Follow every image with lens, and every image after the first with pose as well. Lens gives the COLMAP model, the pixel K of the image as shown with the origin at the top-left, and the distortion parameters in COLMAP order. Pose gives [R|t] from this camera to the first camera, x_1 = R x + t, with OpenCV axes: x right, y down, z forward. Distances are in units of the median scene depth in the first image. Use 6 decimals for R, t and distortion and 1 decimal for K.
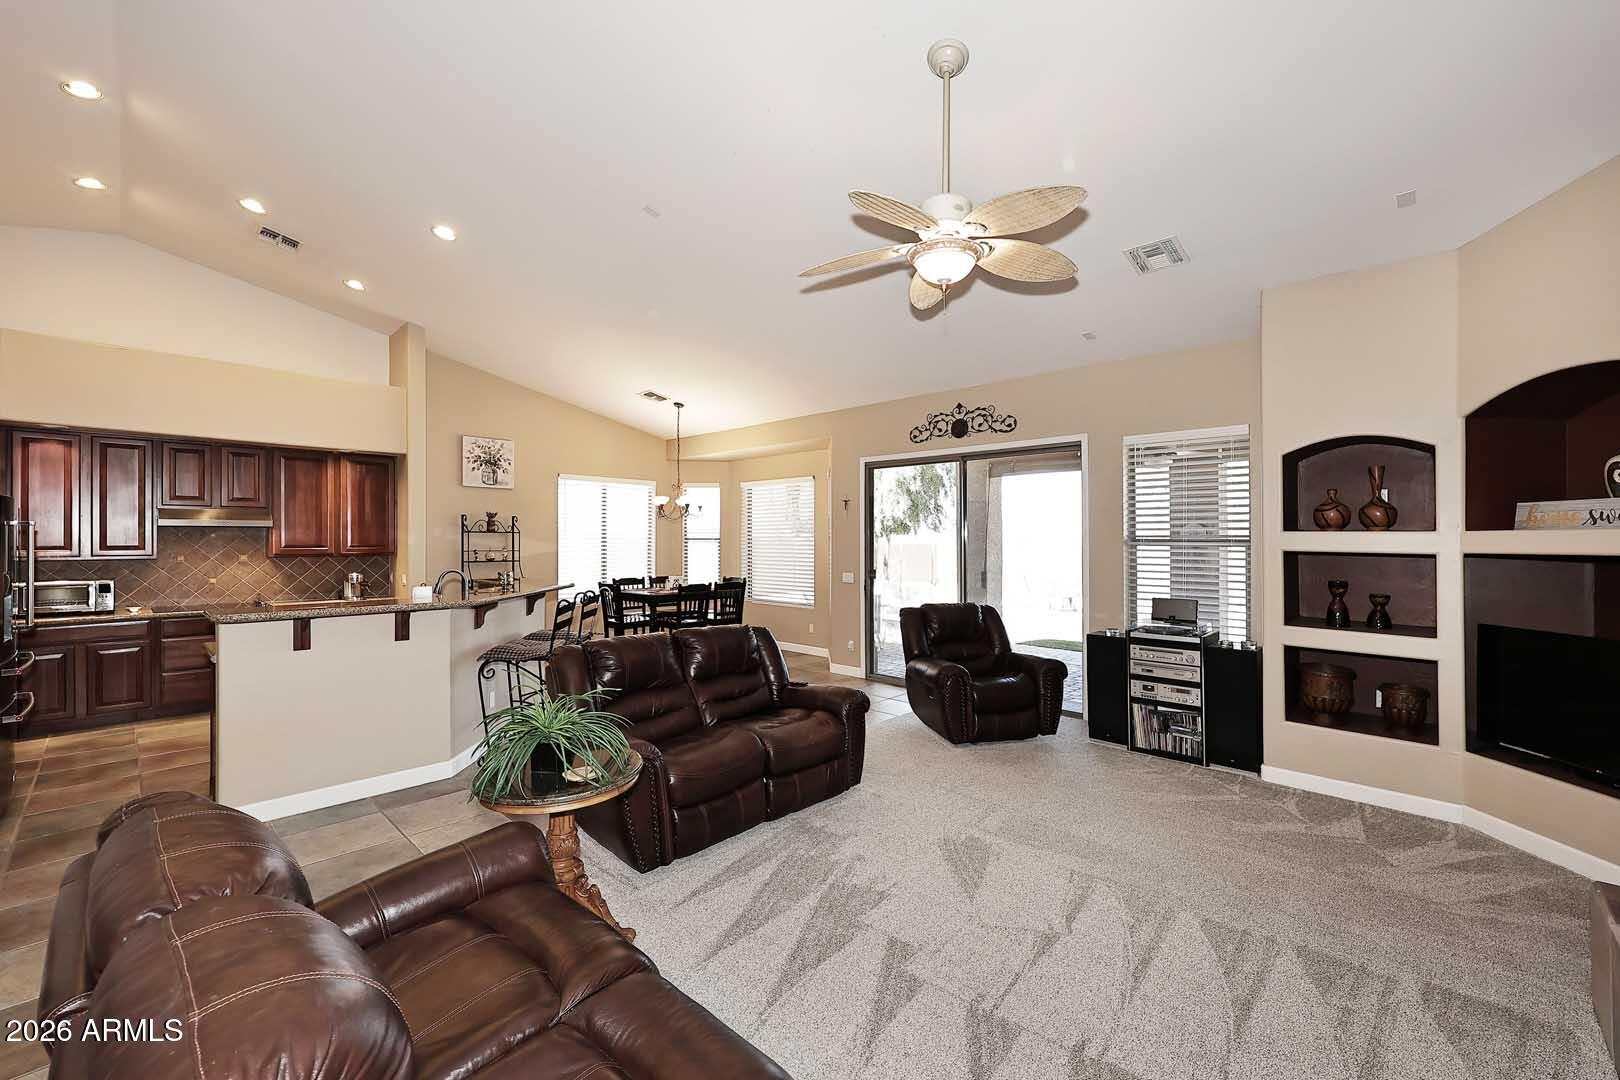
lens RADIAL K [[649.2, 0, 818.4], [0, 649.2, 539.0], [0, 0, 1]] dist [-0.008631, 0.000346]
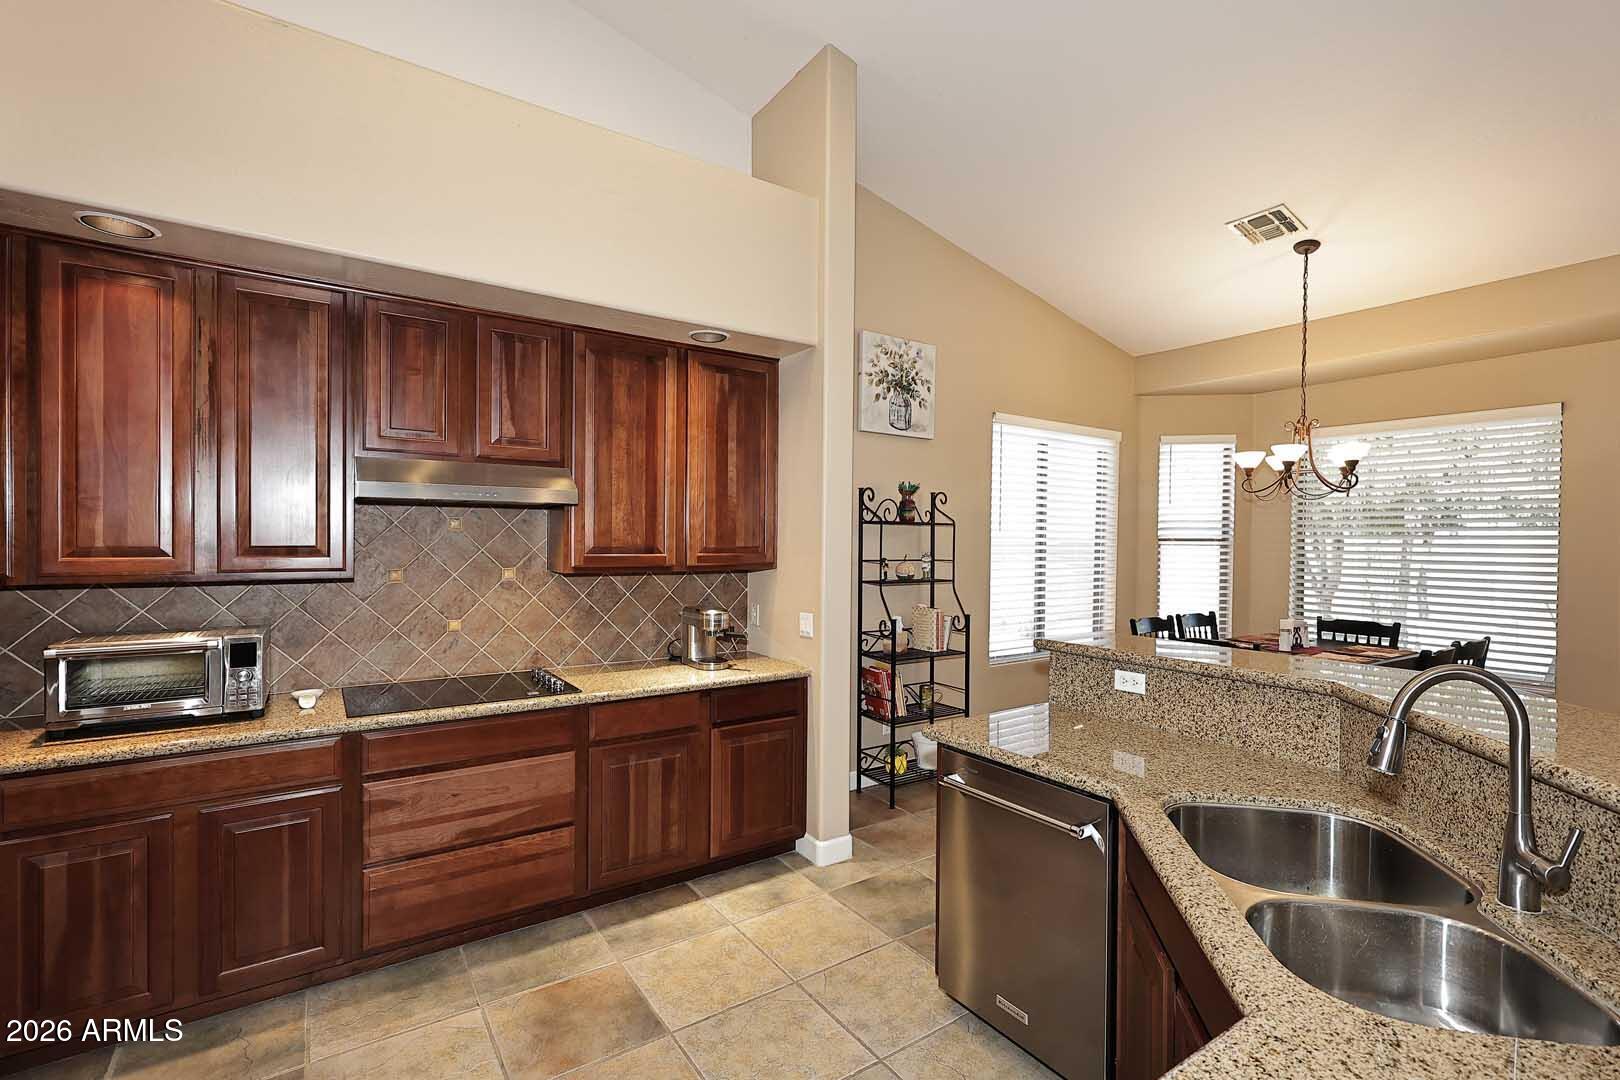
lens RADIAL K [[739.7, 0, 804.7], [0, 739.7, 545.1], [0, 0, 1]] dist [0.002682, 0.000499]
pose [[0.975041, 0.012312, -0.221683, -0.516887], [-0.010566, 0.999903, 0.009059, 0.001617], [0.221773, -0.006490, 0.975077, 0.485137]]
